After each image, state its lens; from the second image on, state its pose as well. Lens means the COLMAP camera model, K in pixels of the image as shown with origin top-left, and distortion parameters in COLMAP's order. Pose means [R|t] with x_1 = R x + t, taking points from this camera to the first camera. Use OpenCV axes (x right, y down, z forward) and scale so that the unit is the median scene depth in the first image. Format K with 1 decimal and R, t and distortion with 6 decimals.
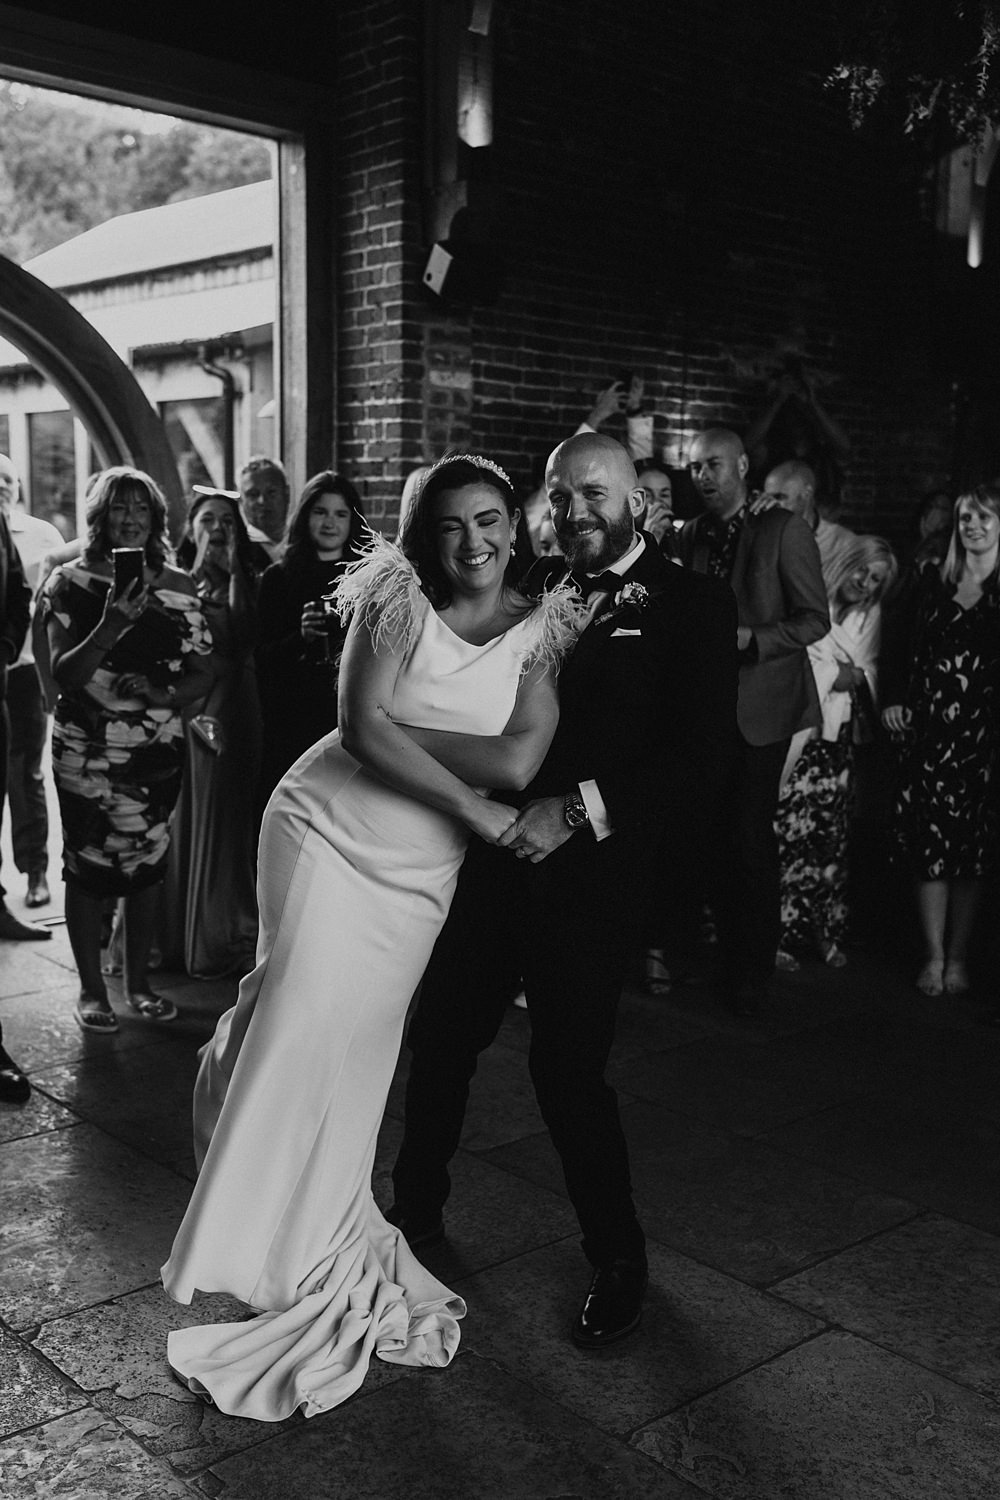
lens RADIAL K [[1573.3, 0, 532.3], [0, 1573.3, 735.5], [0, 0, 1]] dist [0.025963, -0.002931]
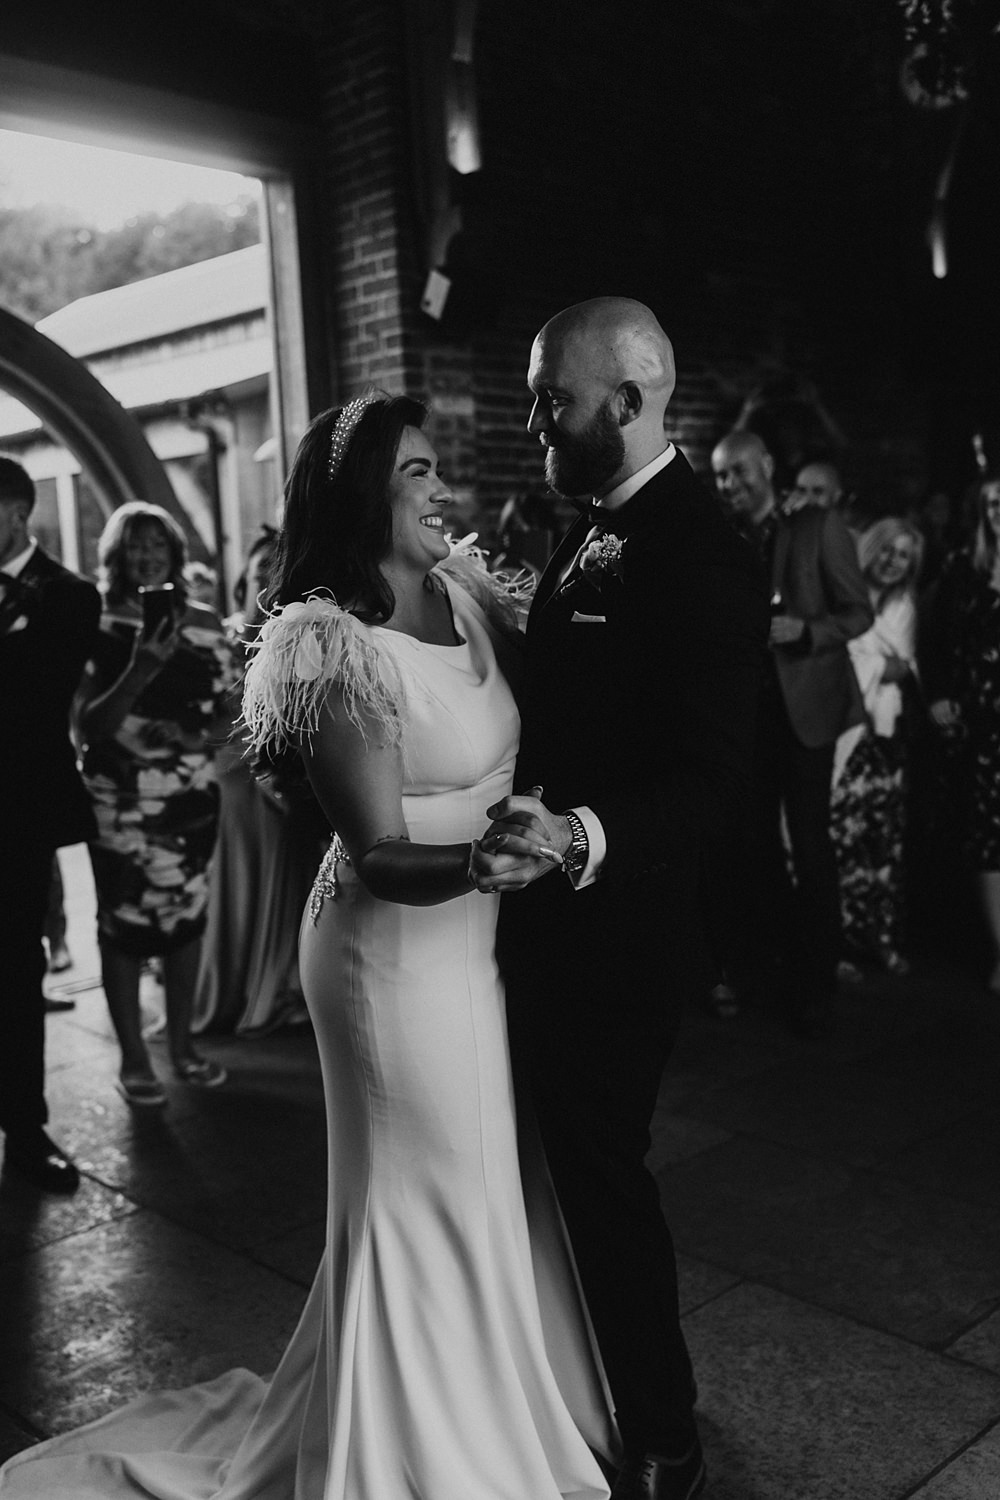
lens RADIAL K [[1419.1, 0, 501.2], [0, 1419.1, 693.7], [0, 0, 1]] dist [0.046184, -0.028603]
pose [[0.997059, -0.068696, 0.033984, -0.076157], [0.070537, 0.995919, -0.056307, 0.008380], [-0.029977, 0.058539, 0.997835, 0.135932]]
